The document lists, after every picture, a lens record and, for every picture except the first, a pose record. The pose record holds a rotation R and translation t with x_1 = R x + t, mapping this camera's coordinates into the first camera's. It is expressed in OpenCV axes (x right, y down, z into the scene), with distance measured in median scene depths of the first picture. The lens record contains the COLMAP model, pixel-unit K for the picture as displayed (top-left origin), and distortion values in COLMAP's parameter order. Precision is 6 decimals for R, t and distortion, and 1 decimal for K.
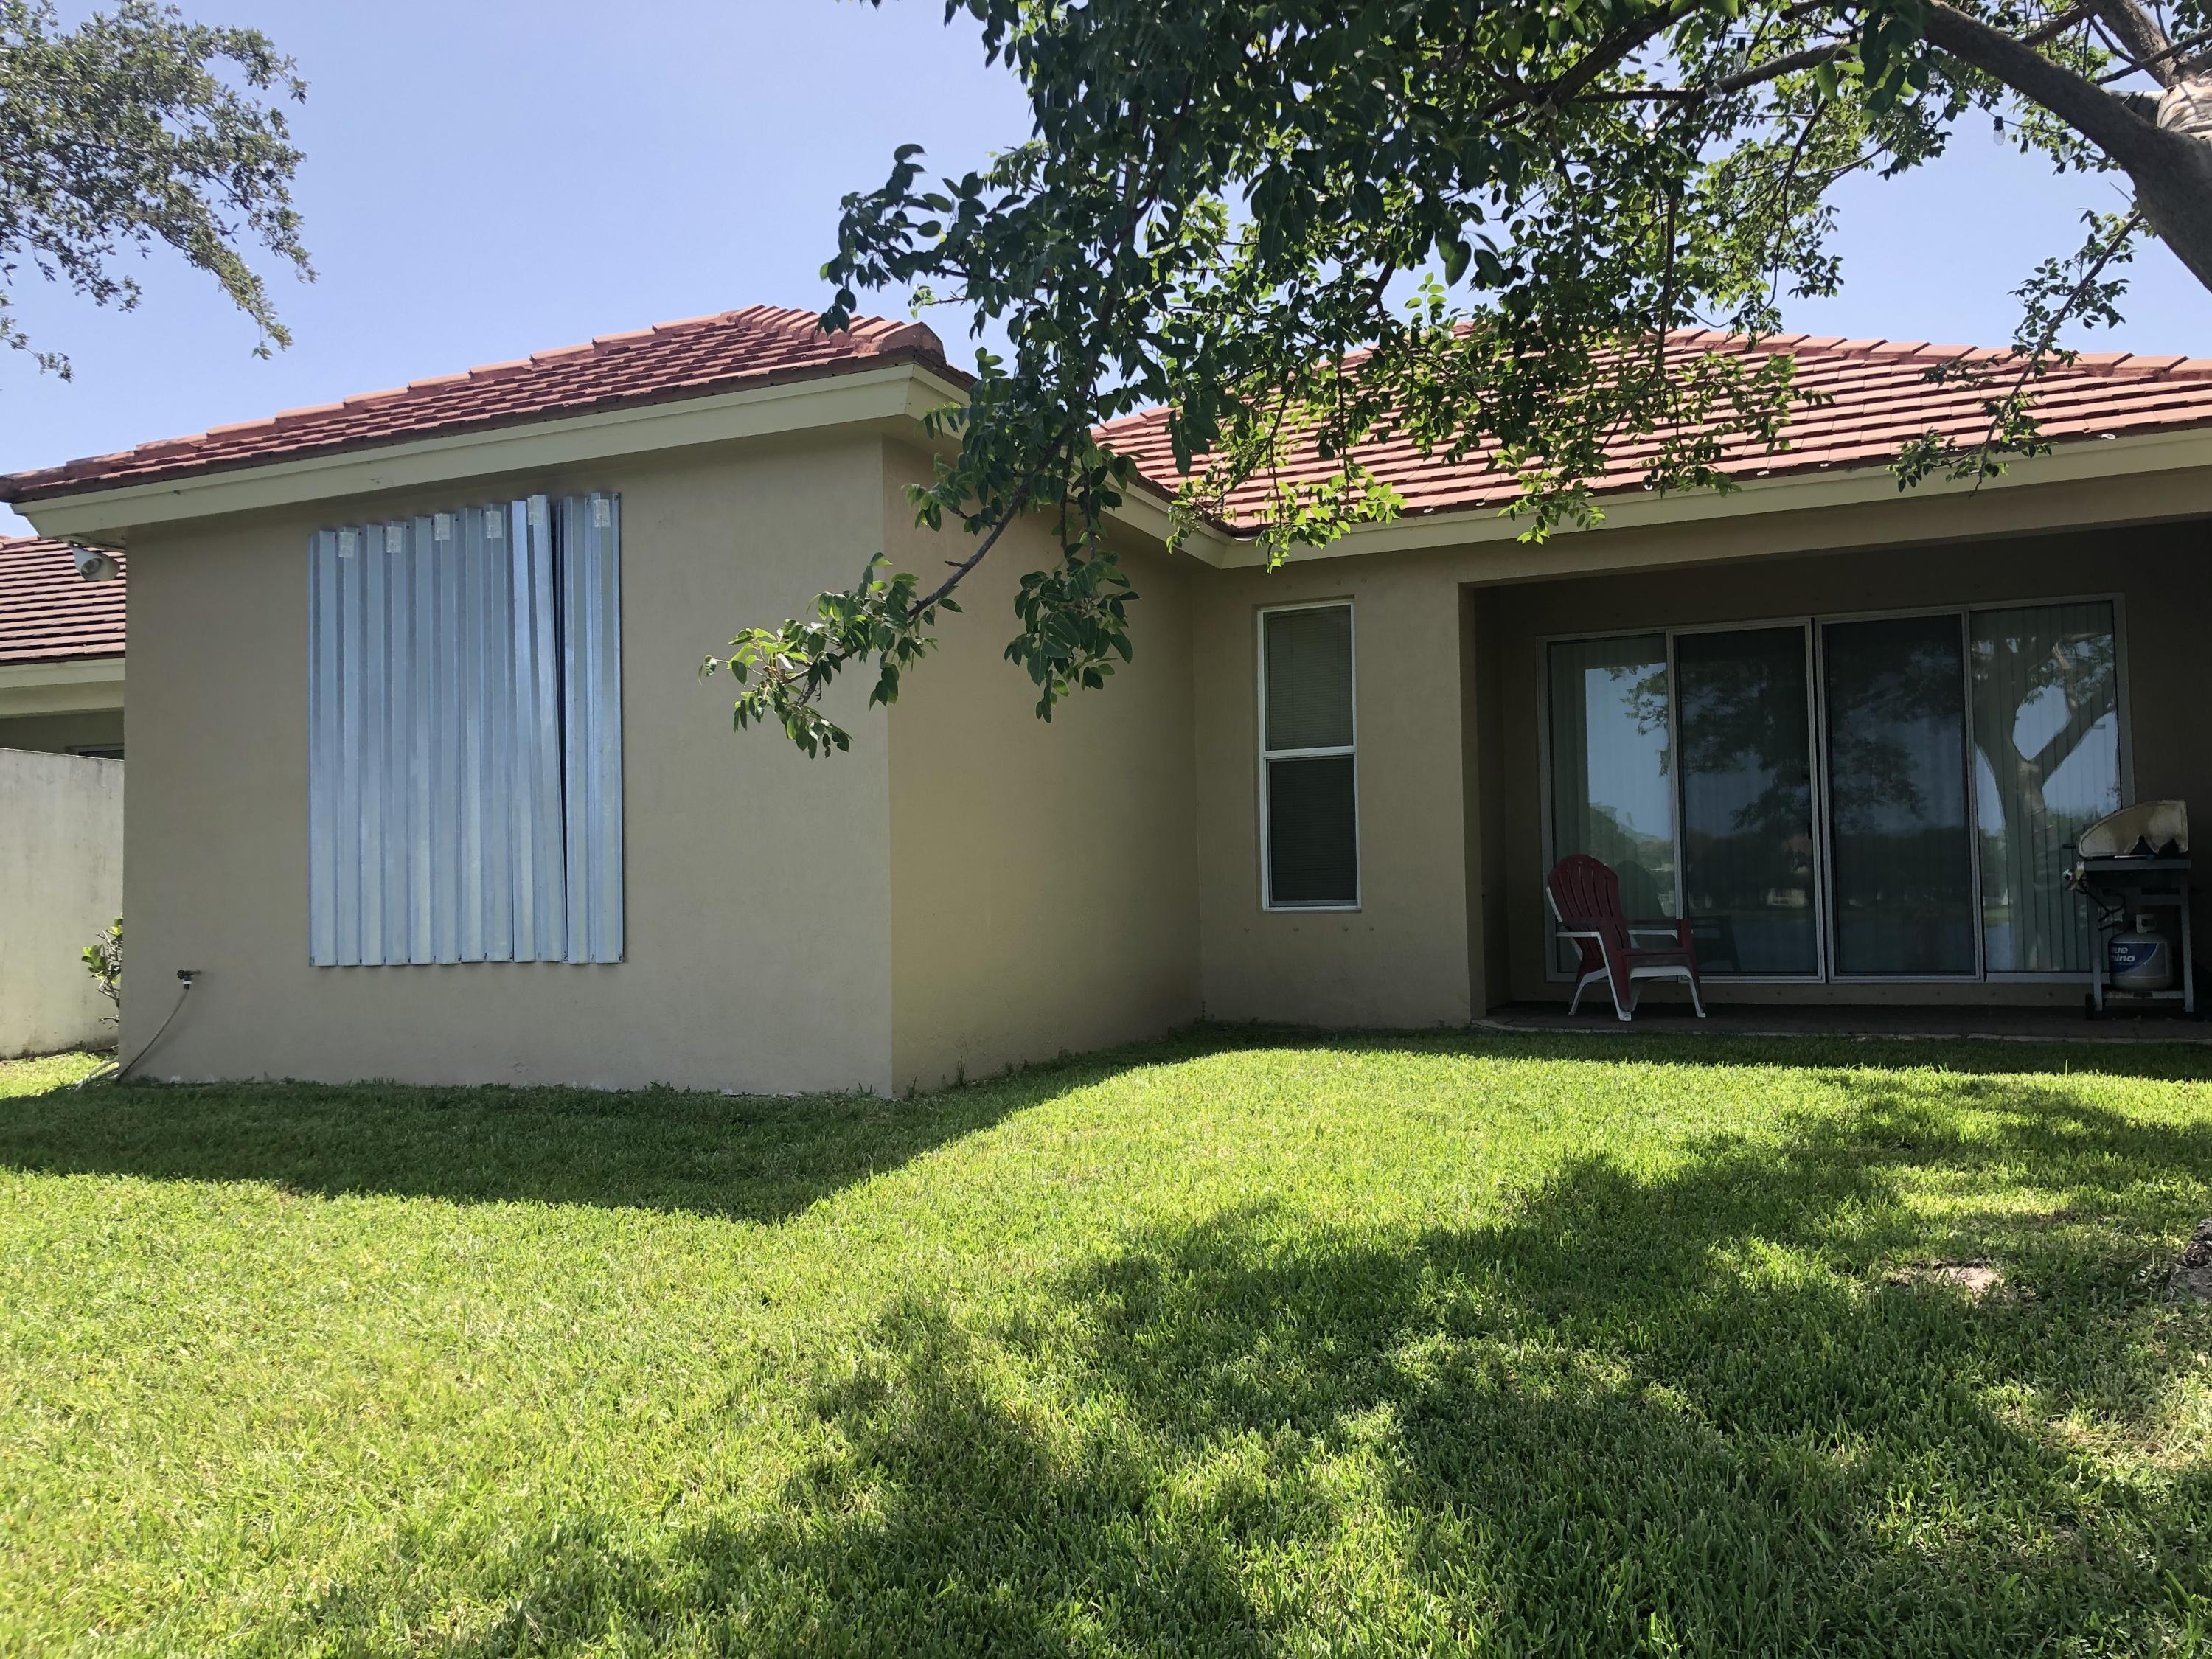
lens RADIAL K [[1834.4, 0, 1108.3], [0, 1834.4, 829.9], [0, 0, 1]] dist [0.021228, 0.021506]
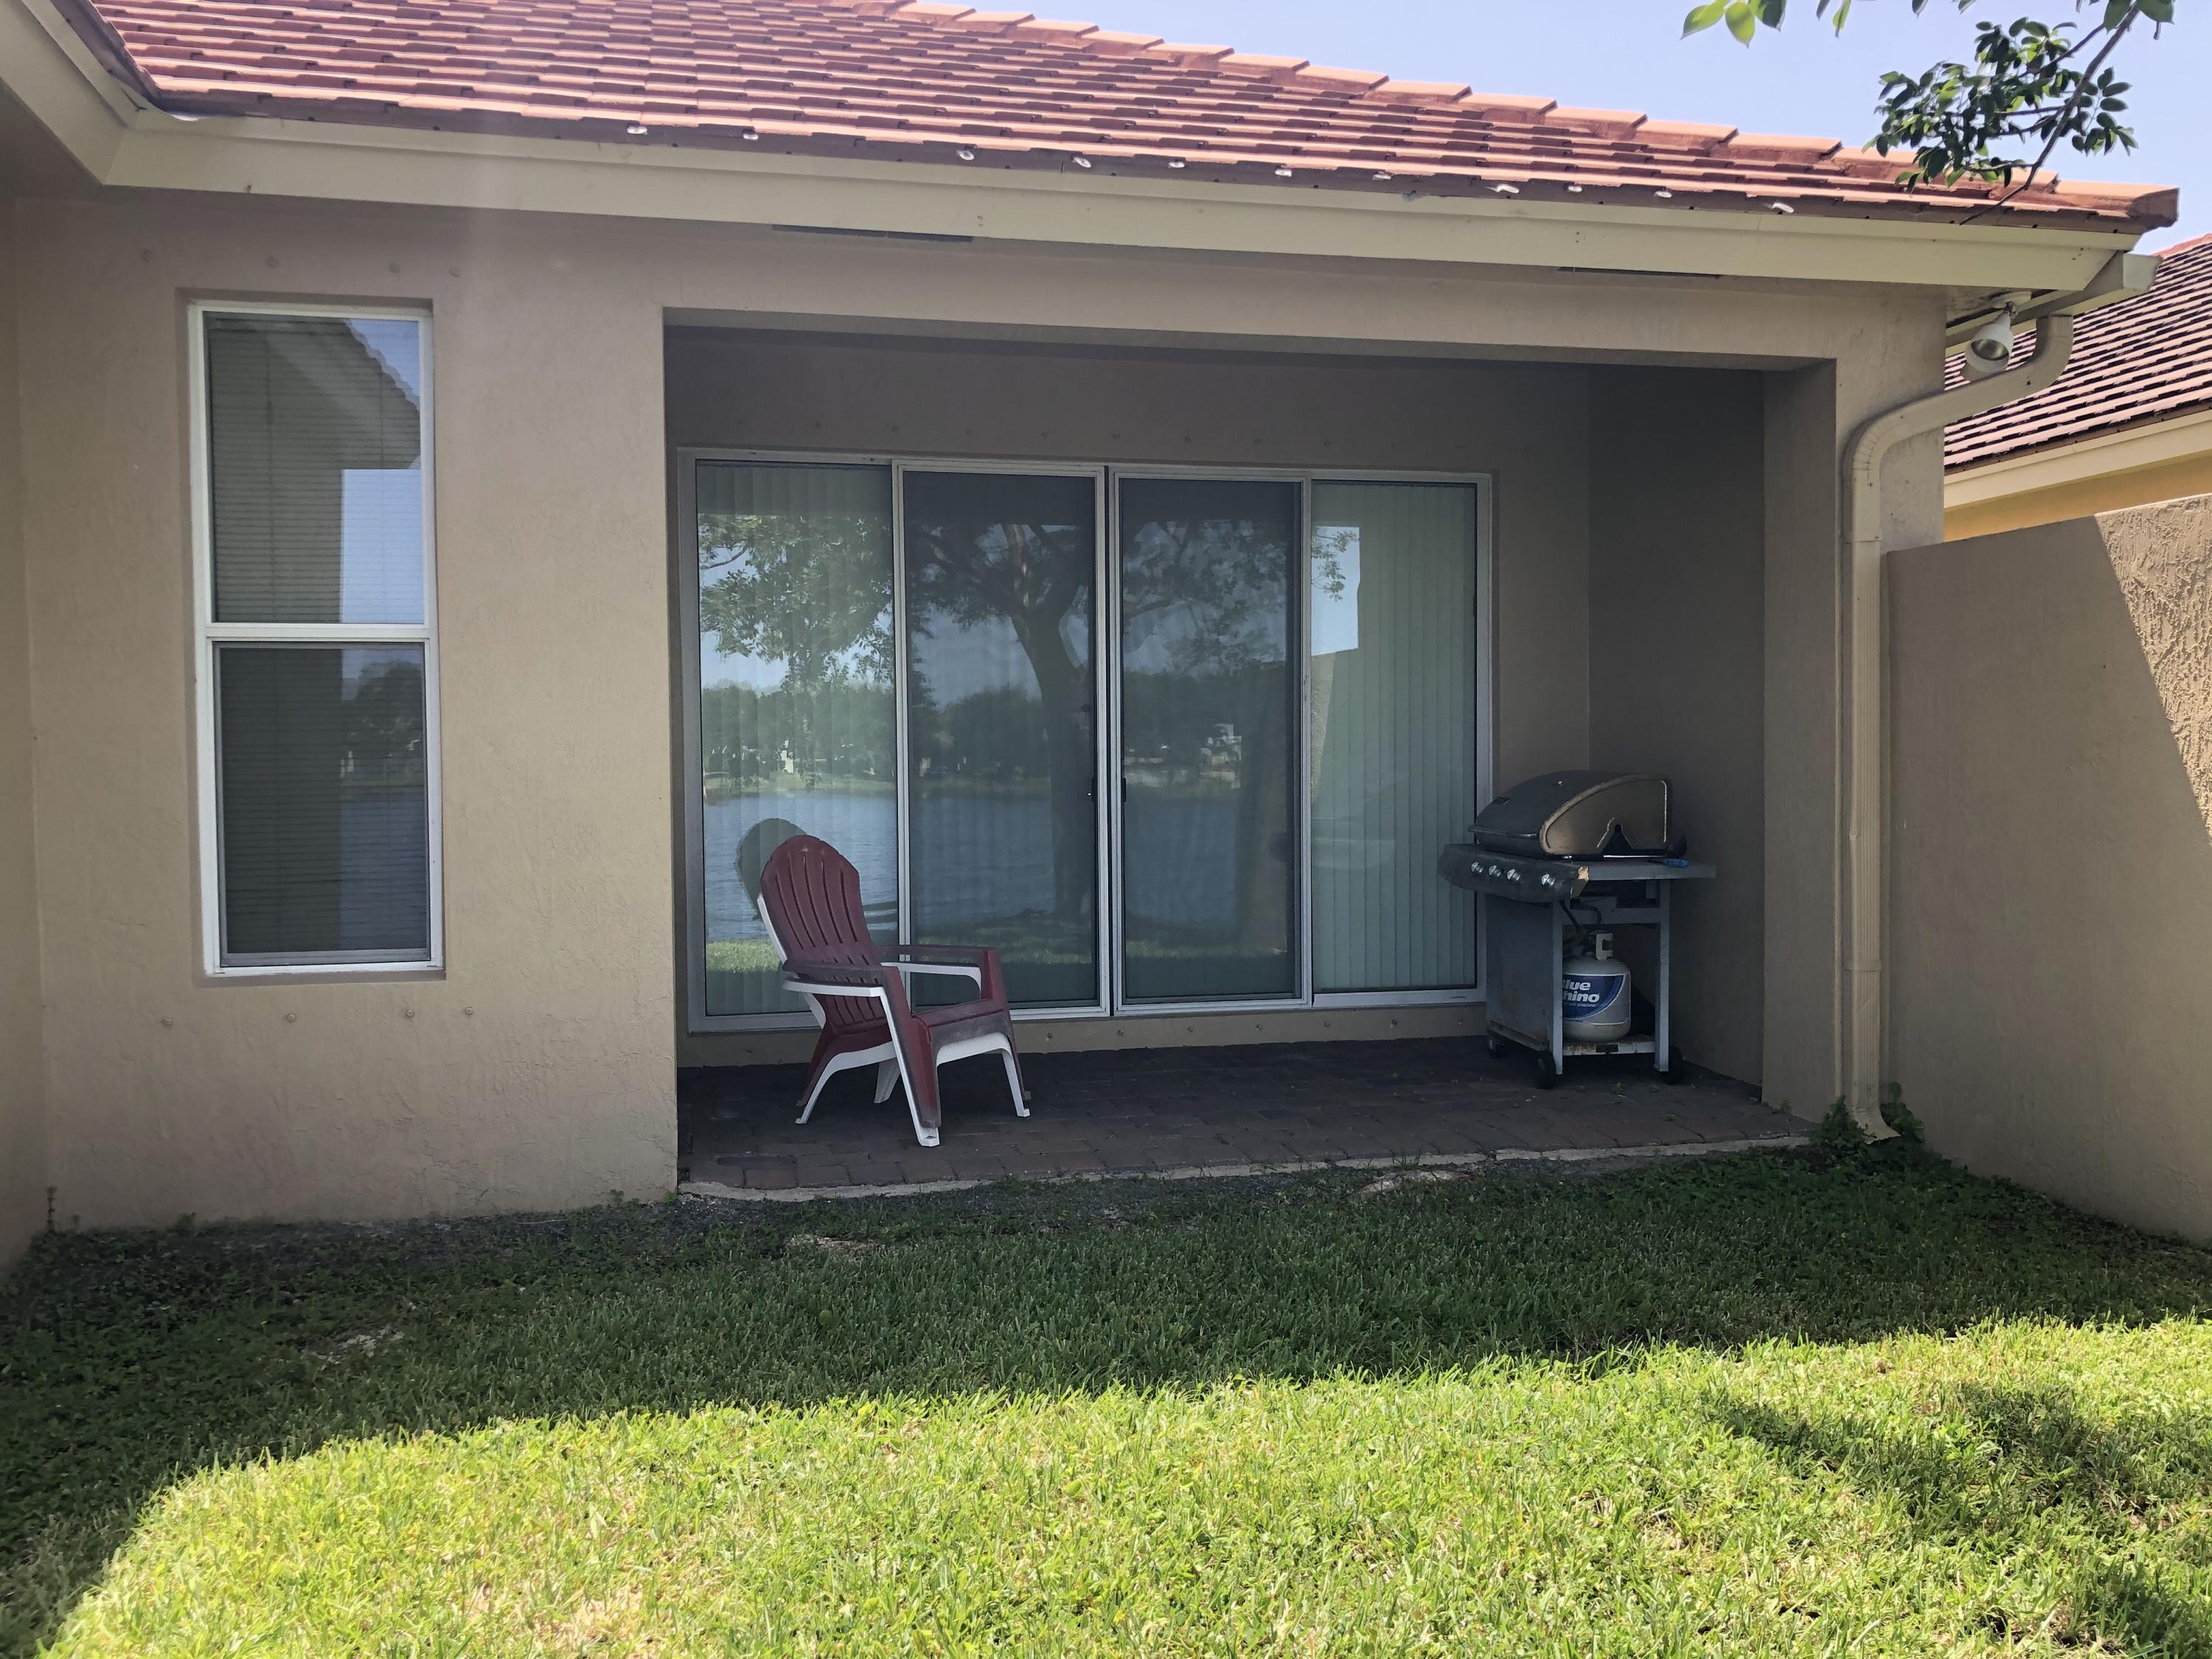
lens RADIAL K [[1834.4, 0, 1102.7], [0, 1834.4, 830.2], [0, 0, 1]] dist [0.021228, 0.021506]
pose [[0.797093, -0.010398, 0.603767, -0.014436], [-0.031070, 0.997821, 0.058203, -0.025460], [-0.603057, -0.065152, 0.795033, 0.503212]]
